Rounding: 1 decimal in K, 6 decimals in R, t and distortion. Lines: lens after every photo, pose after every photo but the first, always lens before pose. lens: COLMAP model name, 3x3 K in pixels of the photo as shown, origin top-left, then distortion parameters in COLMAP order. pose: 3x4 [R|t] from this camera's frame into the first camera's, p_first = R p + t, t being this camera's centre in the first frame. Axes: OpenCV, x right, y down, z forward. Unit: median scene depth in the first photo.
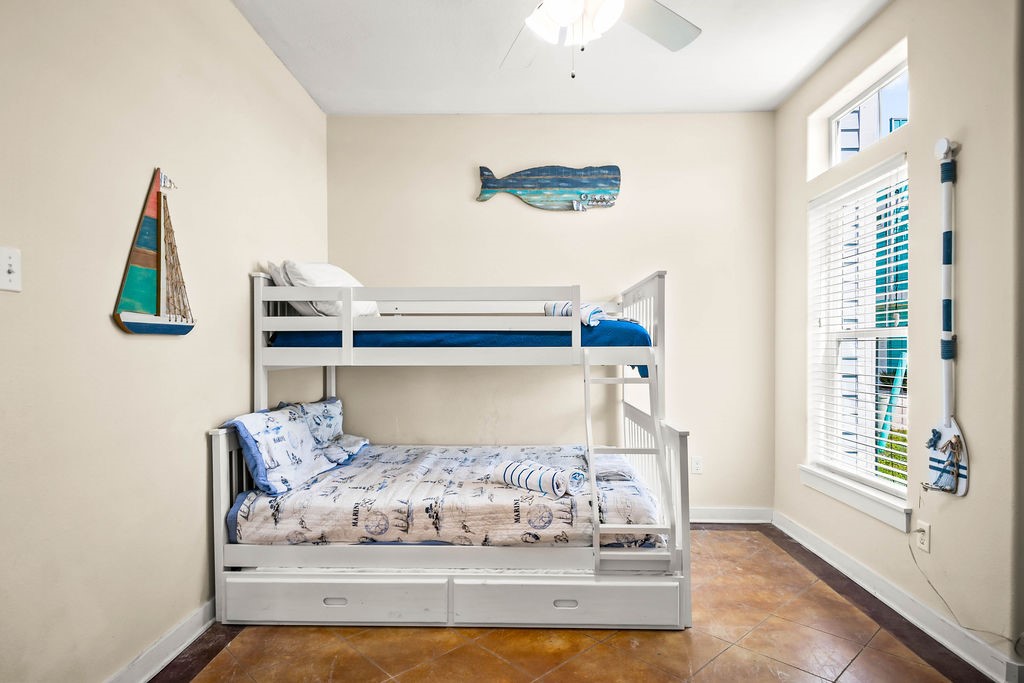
lens RADIAL K [[577.8, 0, 511.7], [0, 577.8, 350.8], [0, 0, 1]] dist [0.059933, -0.067444]
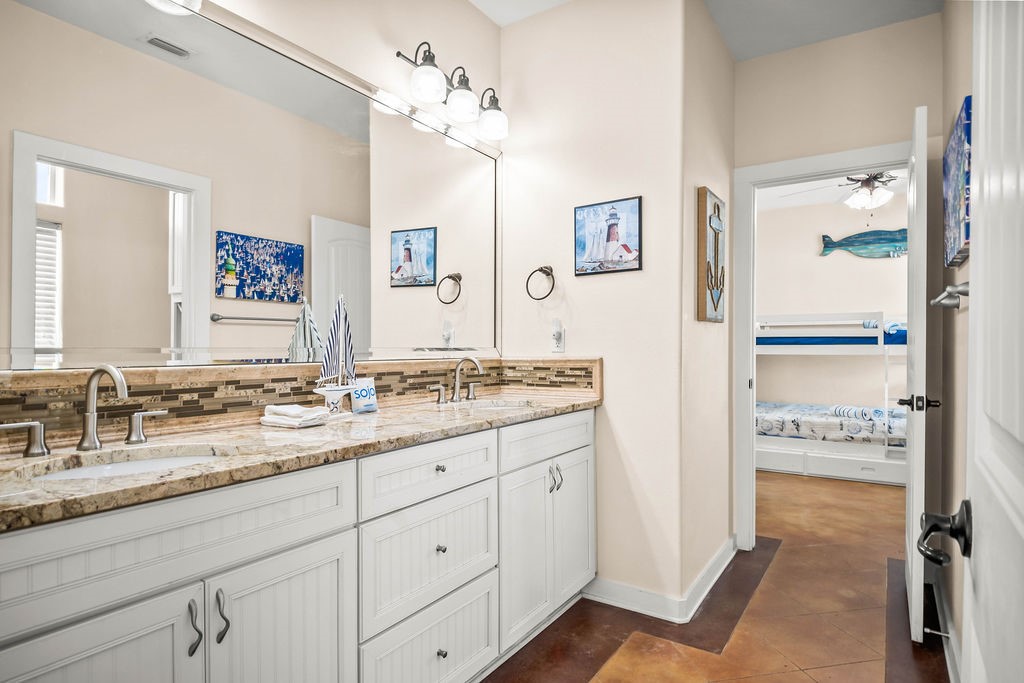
lens RADIAL K [[577.8, 0, 511.7], [0, 577.8, 350.8], [0, 0, 1]] dist [0.059933, -0.067444]
pose [[0.853603, 0.002709, -0.520916, 0.090082], [0.000107, 0.999986, 0.005376, 0.001820], [0.520923, -0.004644, 0.853591, -1.364740]]
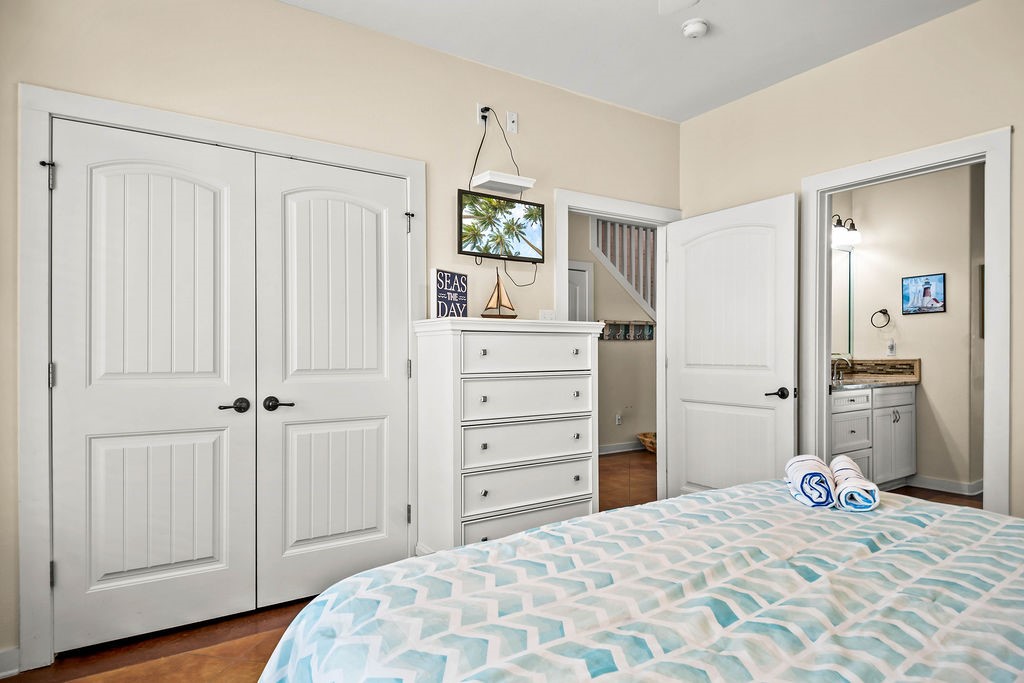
lens RADIAL K [[577.8, 0, 511.7], [0, 577.8, 350.8], [0, 0, 1]] dist [0.059933, -0.067444]
pose [[0.577630, -0.002098, -0.816296, 1.117487], [-0.001470, 0.999992, -0.003611, 0.004163], [0.816297, 0.003286, 0.577623, -4.589874]]
